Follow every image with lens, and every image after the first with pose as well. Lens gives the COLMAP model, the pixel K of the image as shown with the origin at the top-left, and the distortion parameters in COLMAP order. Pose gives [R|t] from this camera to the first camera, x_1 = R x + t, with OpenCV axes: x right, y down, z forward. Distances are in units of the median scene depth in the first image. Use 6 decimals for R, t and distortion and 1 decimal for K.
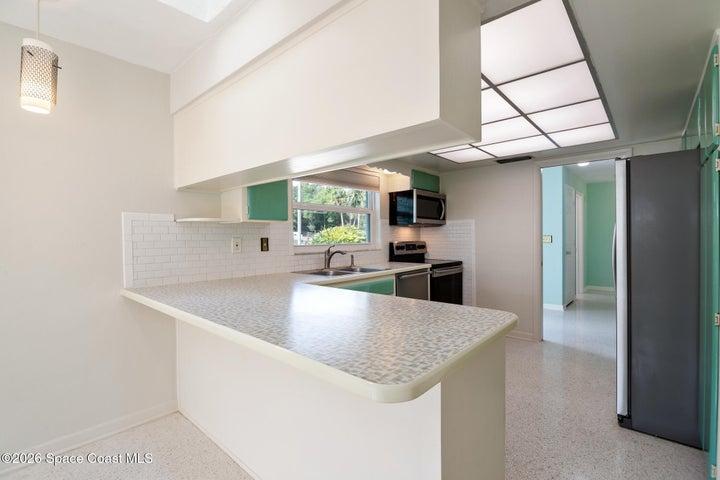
lens RADIAL K [[331.7, 0, 360.0], [0, 331.7, 240.0], [0, 0, 1]] dist [-0.010465, -0.000246]
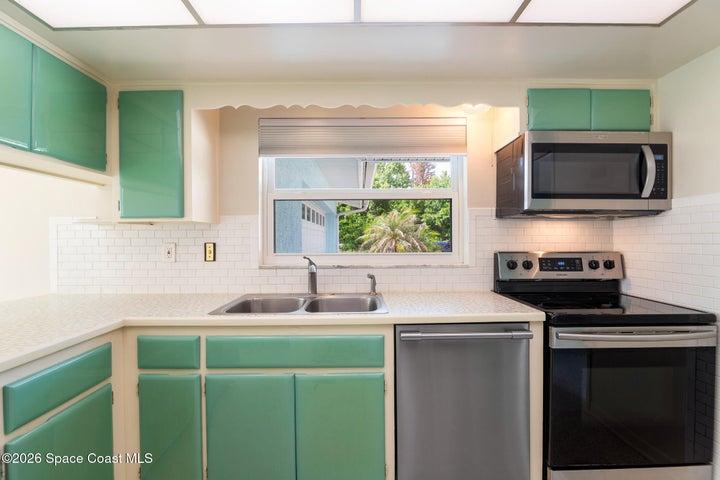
lens RADIAL K [[331.7, 0, 360.0], [0, 331.7, 240.0], [0, 0, 1]] dist [-0.010465, -0.000246]
pose [[0.668702, 0.007568, -0.743492, 0.328152], [-0.006193, 0.999970, 0.004609, -0.012681], [0.743505, 0.001522, 0.668729, 0.529348]]
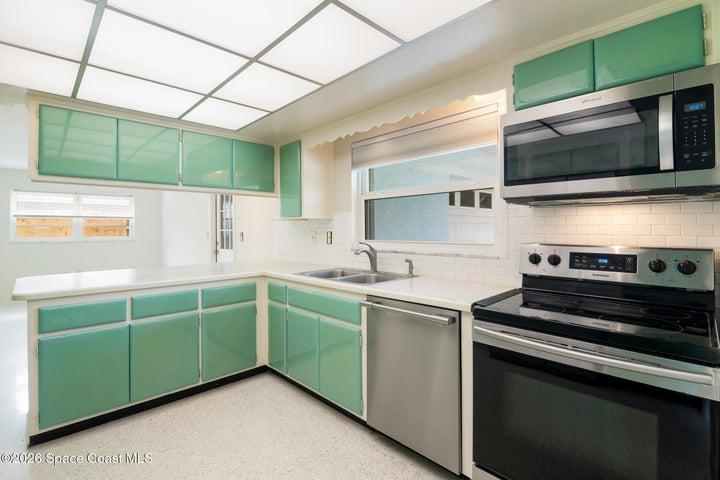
lens RADIAL K [[342.5, 0, 357.1], [0, 342.5, 225.9], [0, 0, 1]] dist [-0.001327, -0.000264]
pose [[-0.078793, -0.000517, -0.996891, 0.576495], [-0.000969, 0.999999, -0.000442, -0.017457], [0.996891, 0.000931, -0.078794, 0.822794]]
